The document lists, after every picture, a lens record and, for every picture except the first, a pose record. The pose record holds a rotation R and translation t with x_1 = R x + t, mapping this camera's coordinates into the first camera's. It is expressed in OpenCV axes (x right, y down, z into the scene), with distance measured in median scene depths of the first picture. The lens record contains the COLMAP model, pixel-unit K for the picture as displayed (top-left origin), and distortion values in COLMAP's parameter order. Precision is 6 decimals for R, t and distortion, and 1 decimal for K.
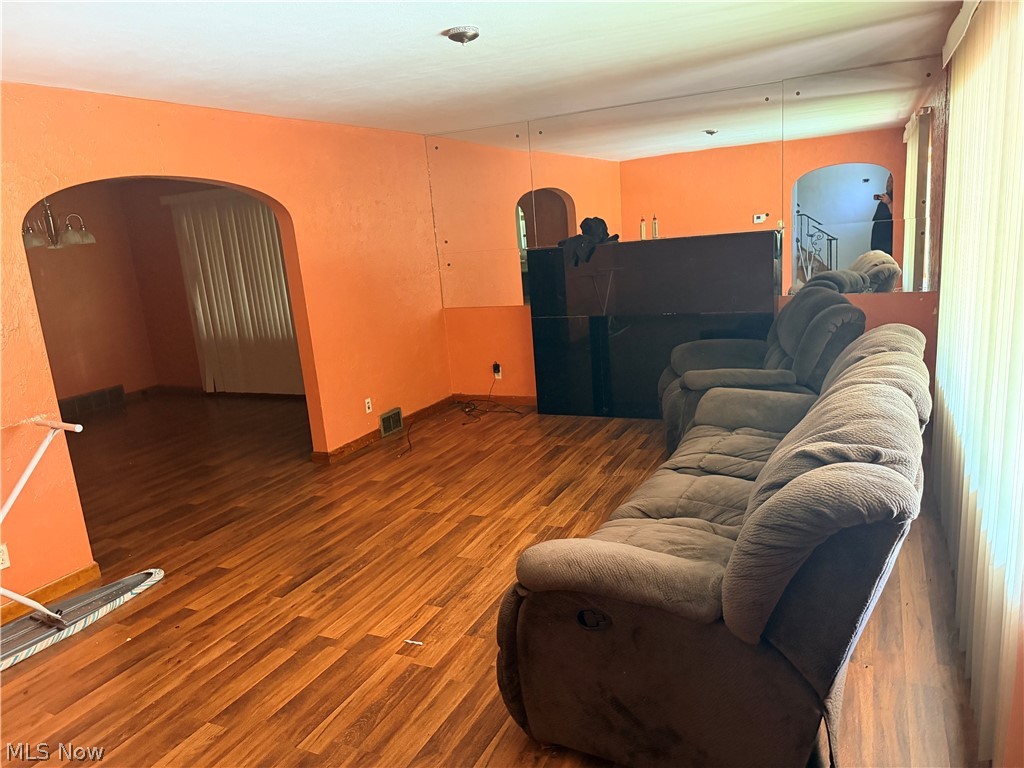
lens RADIAL K [[724.0, 0, 512.4], [0, 724.0, 387.3], [0, 0, 1]] dist [0.000240, -0.000907]
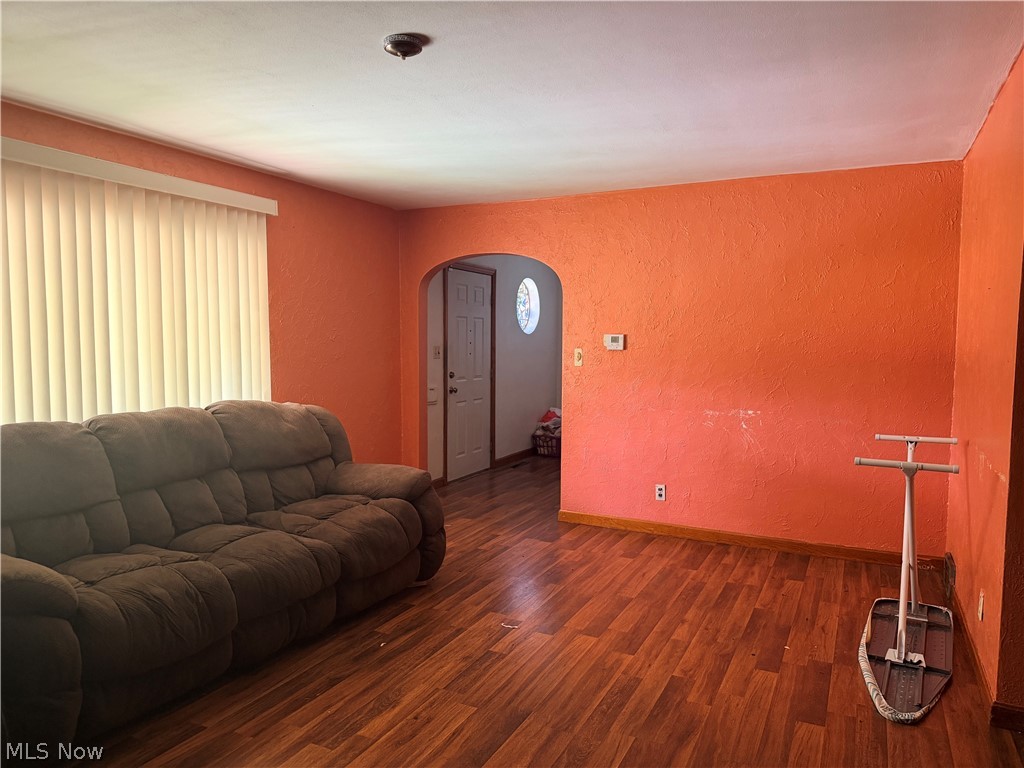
lens RADIAL K [[724.0, 0, 513.3], [0, 724.0, 385.8], [0, 0, 1]] dist [0.000240, -0.000907]
pose [[-0.997427, 0.071250, 0.007912, -0.170422], [0.070656, 0.958395, 0.276562, -0.343060], [0.012122, 0.276410, -0.960963, 1.933850]]
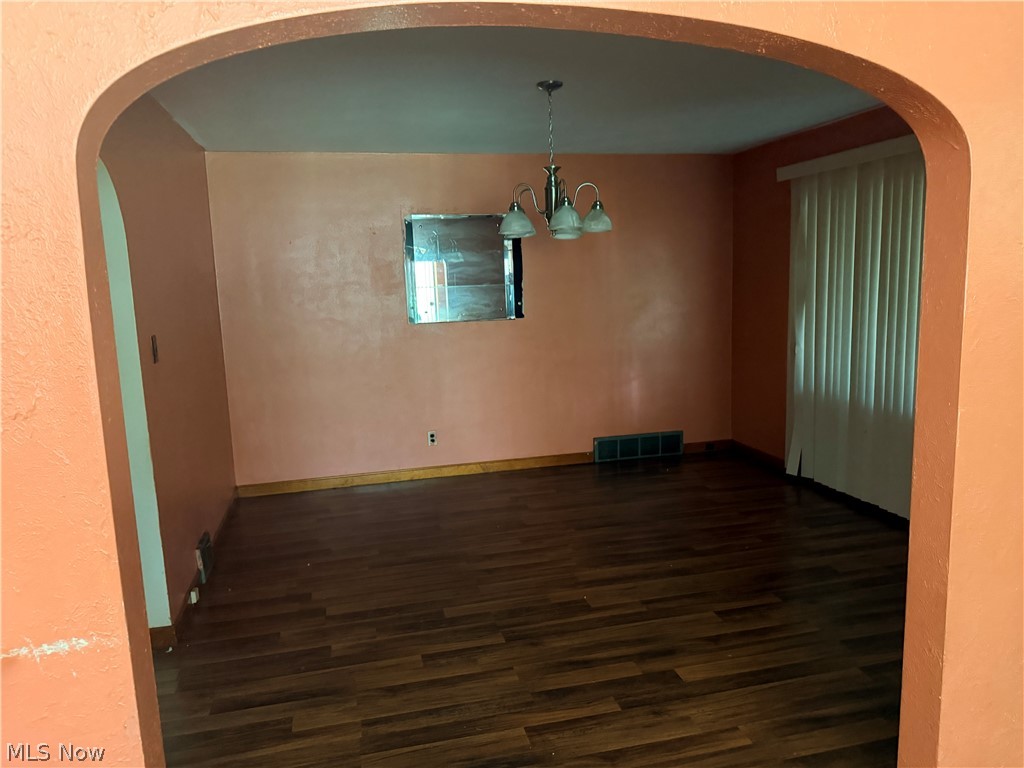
lens RADIAL K [[724.0, 0, 512.1], [0, 724.0, 381.3], [0, 0, 1]] dist [0.000240, -0.000907]
pose [[0.630432, 0.177744, -0.755621, -0.016910], [-0.192513, 0.978821, 0.069629, -0.011361], [0.751994, 0.101570, 0.651298, 0.062996]]
